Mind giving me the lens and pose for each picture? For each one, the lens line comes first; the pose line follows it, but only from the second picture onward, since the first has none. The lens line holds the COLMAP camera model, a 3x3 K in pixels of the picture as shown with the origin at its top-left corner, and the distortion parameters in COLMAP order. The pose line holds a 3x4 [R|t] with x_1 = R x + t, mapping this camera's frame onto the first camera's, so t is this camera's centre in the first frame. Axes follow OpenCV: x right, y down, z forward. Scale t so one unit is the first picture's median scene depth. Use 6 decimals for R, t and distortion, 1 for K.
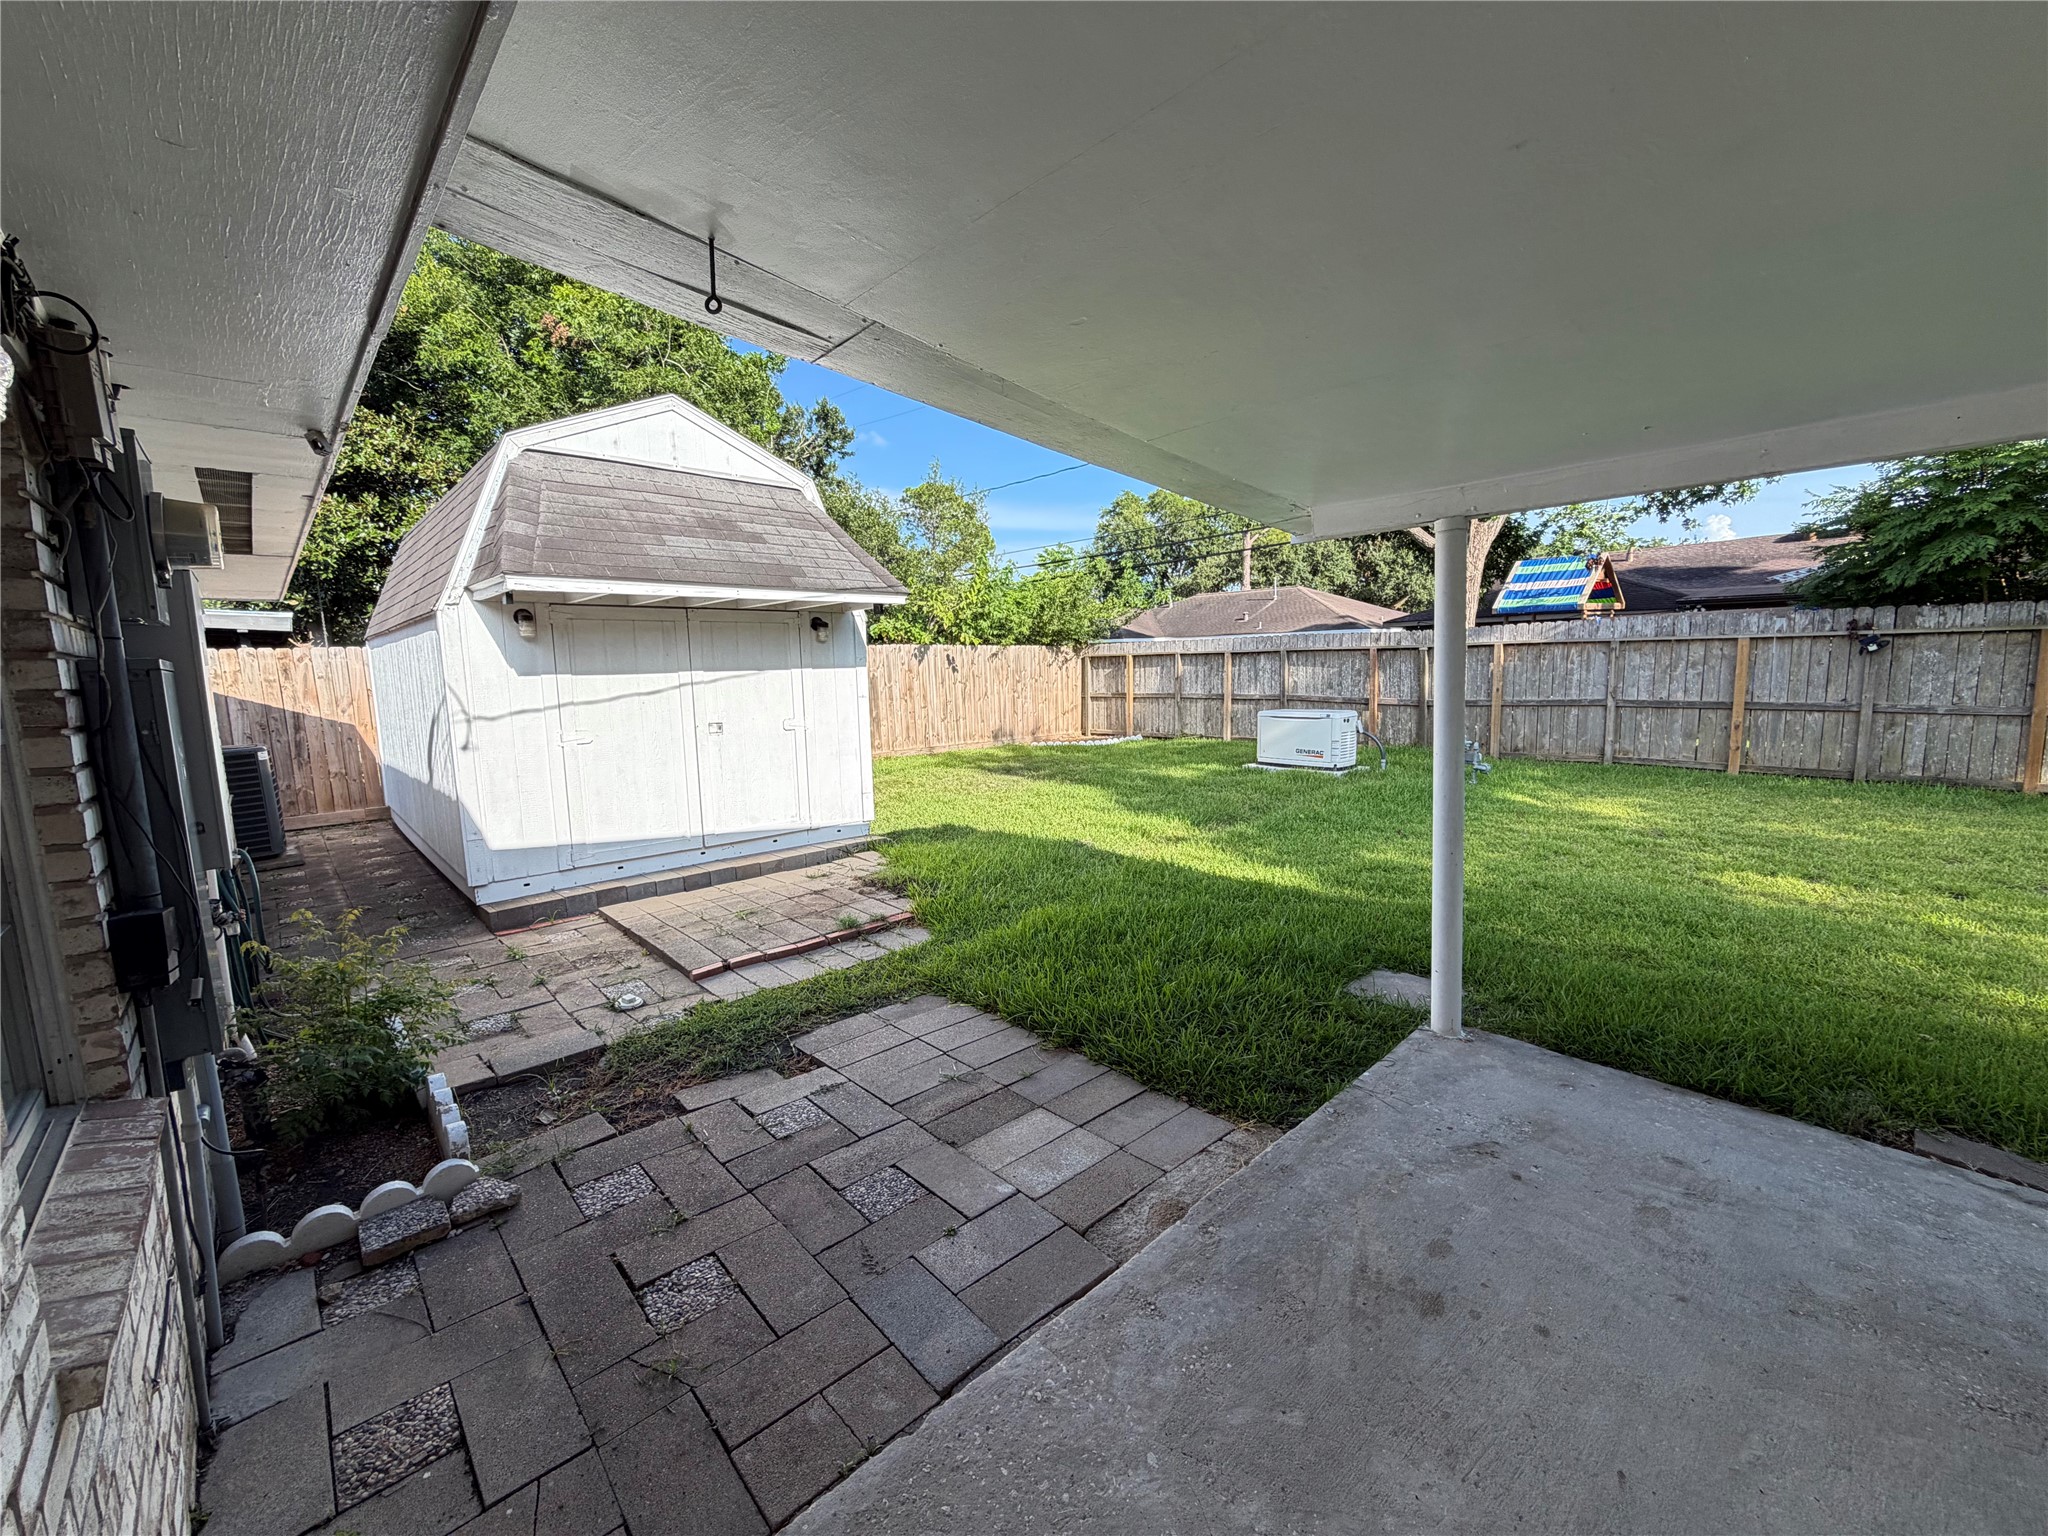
lens RADIAL K [[820.4, 0, 1017.0], [0, 820.4, 770.1], [0, 0, 1]] dist [0.000643, 0.000248]
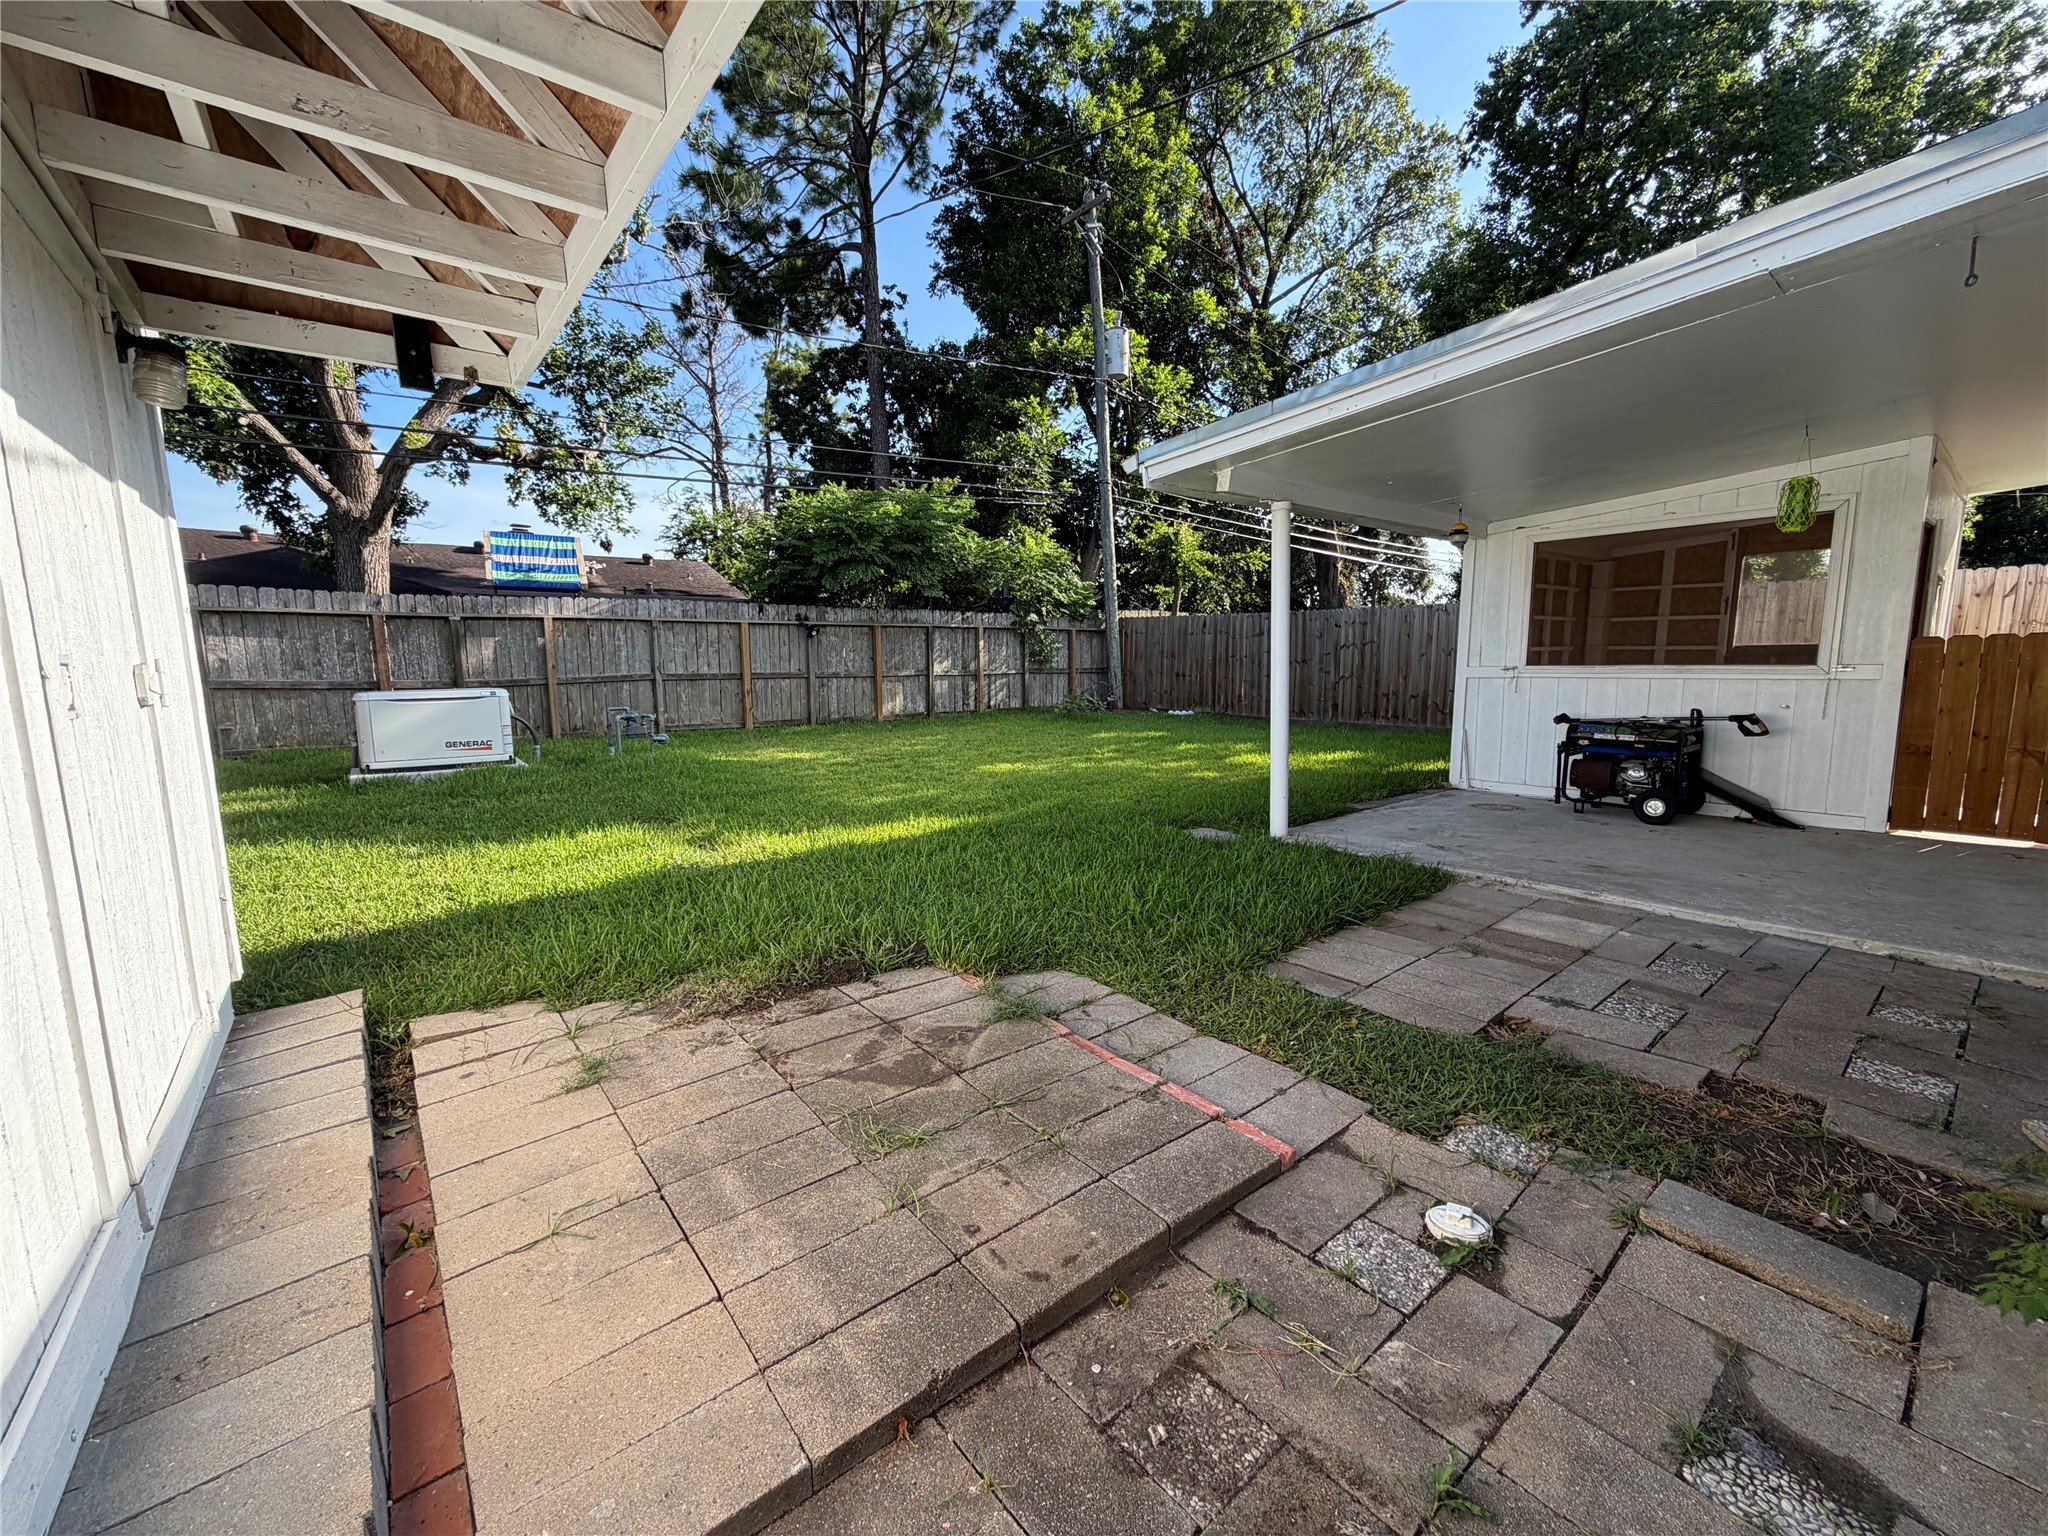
lens RADIAL K [[820.4, 0, 1017.0], [0, 820.4, 770.1], [0, 0, 1]] dist [0.000643, 0.000248]
pose [[0.063439, -0.115002, 0.991337, -0.415532], [0.132520, 0.985513, 0.105846, -0.014031], [-0.989148, 0.124657, 0.077760, 0.545153]]
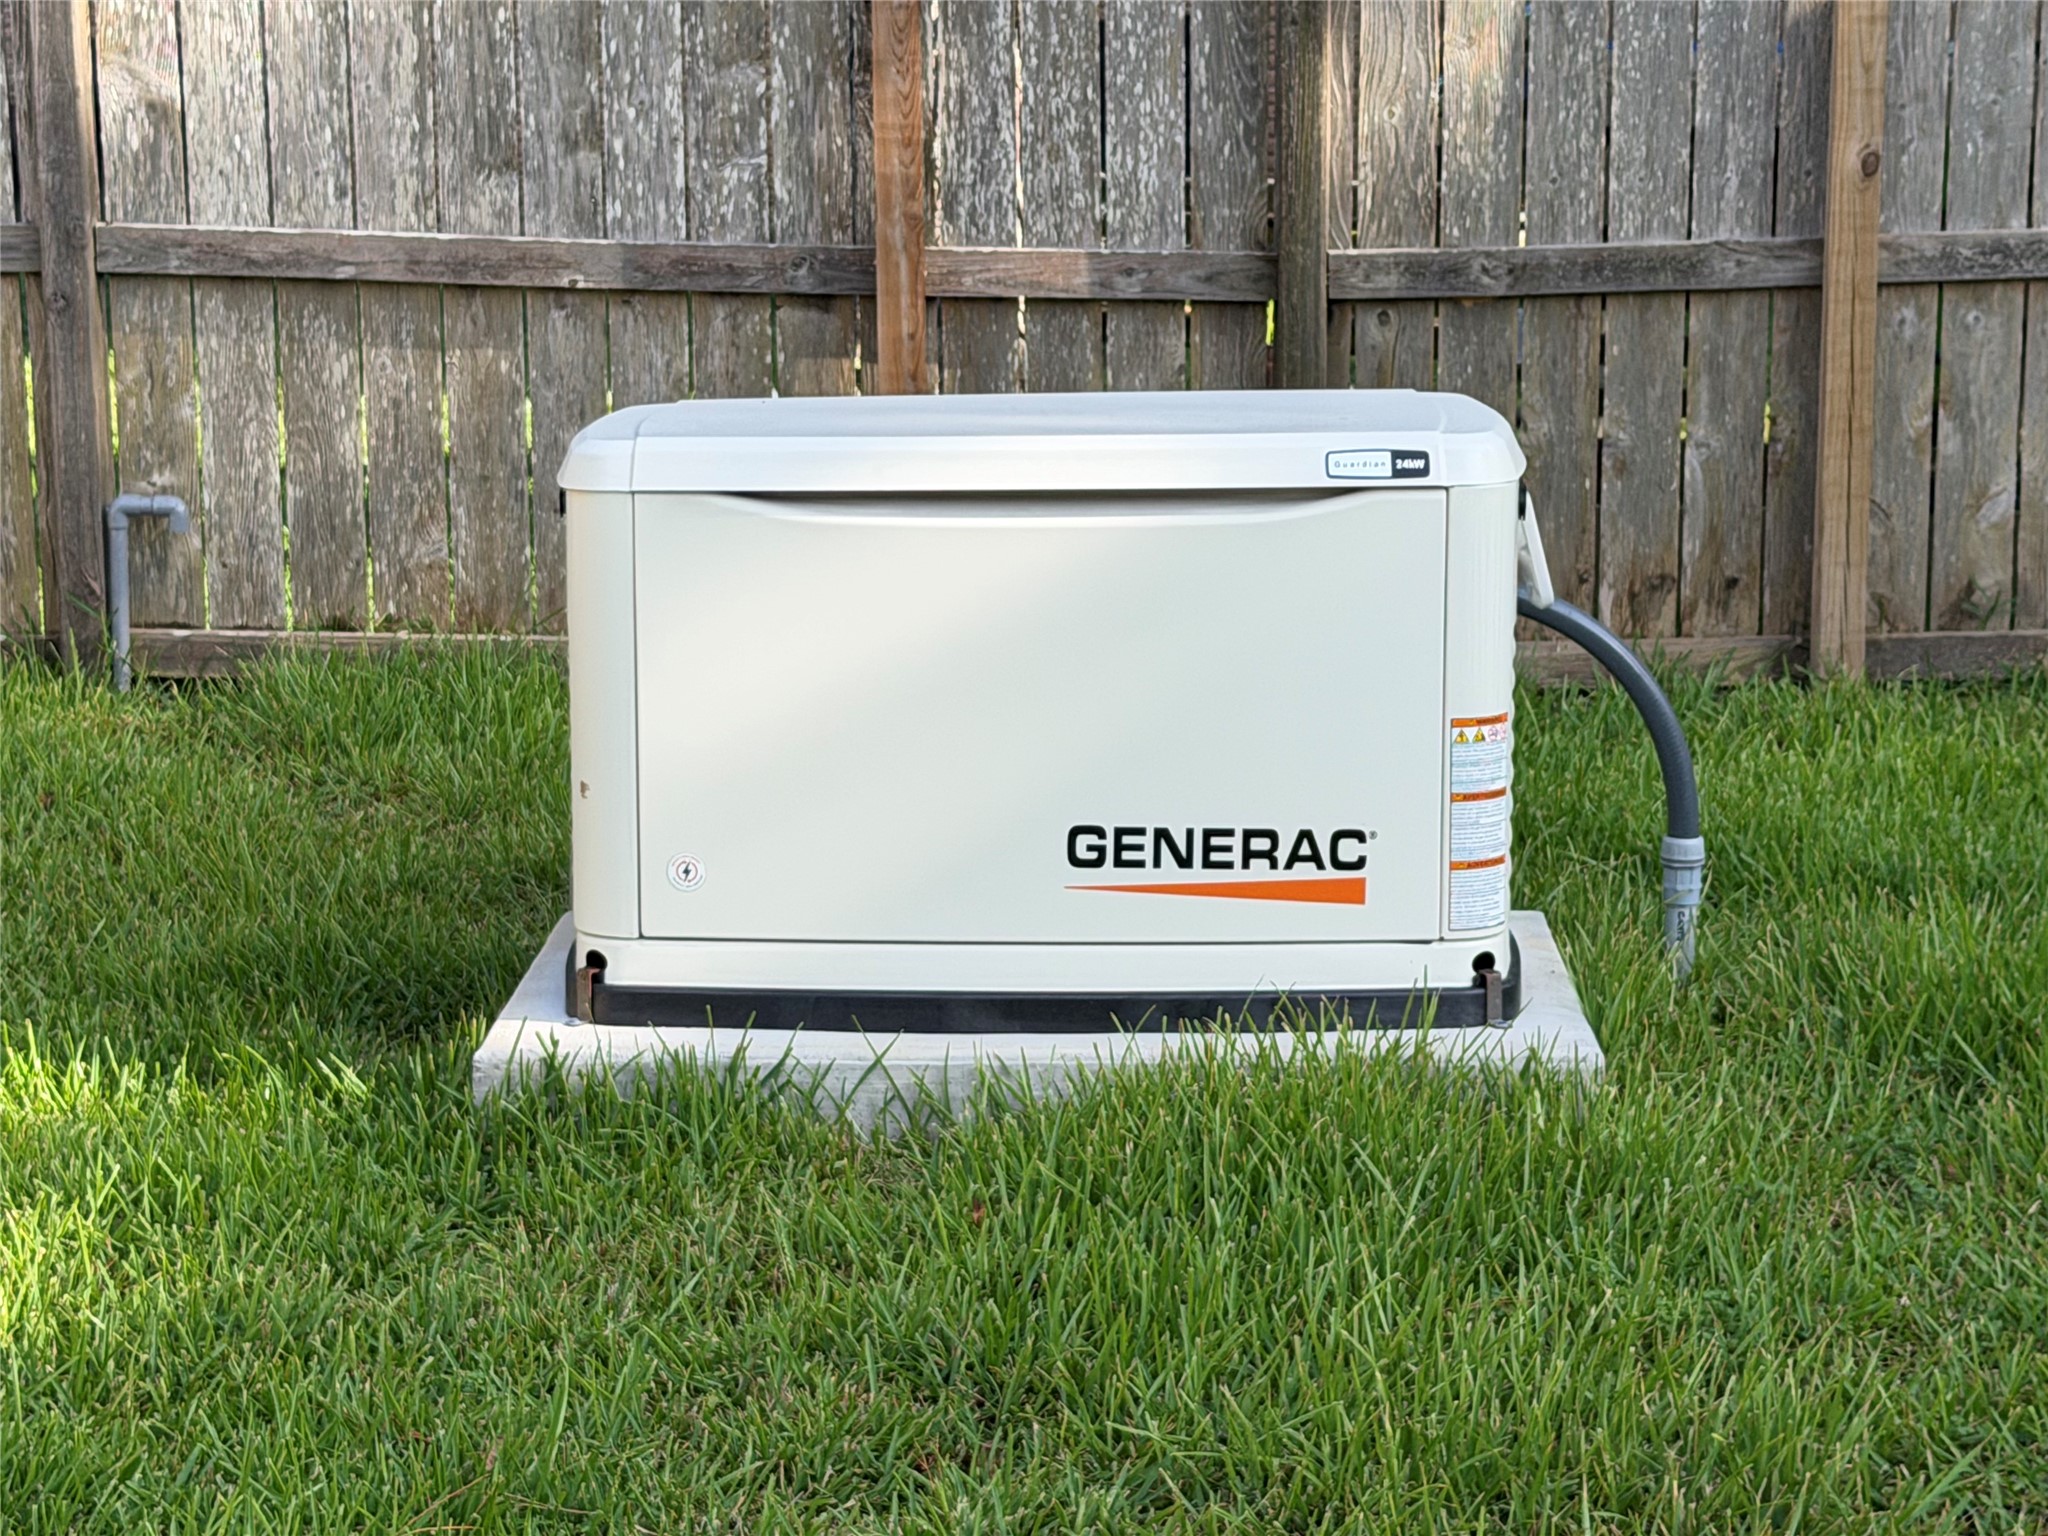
lens RADIAL K [[4452.2, 0, 1024.0], [0, 4452.2, 768.0], [0, 0, 1]] dist [0.068438, 0.409539]
pose [[0.688203, -0.108209, 0.717403, -0.031845], [0.082926, 0.994067, 0.070389, -0.082519], [-0.720764, 0.011049, 0.693093, 0.787069]]
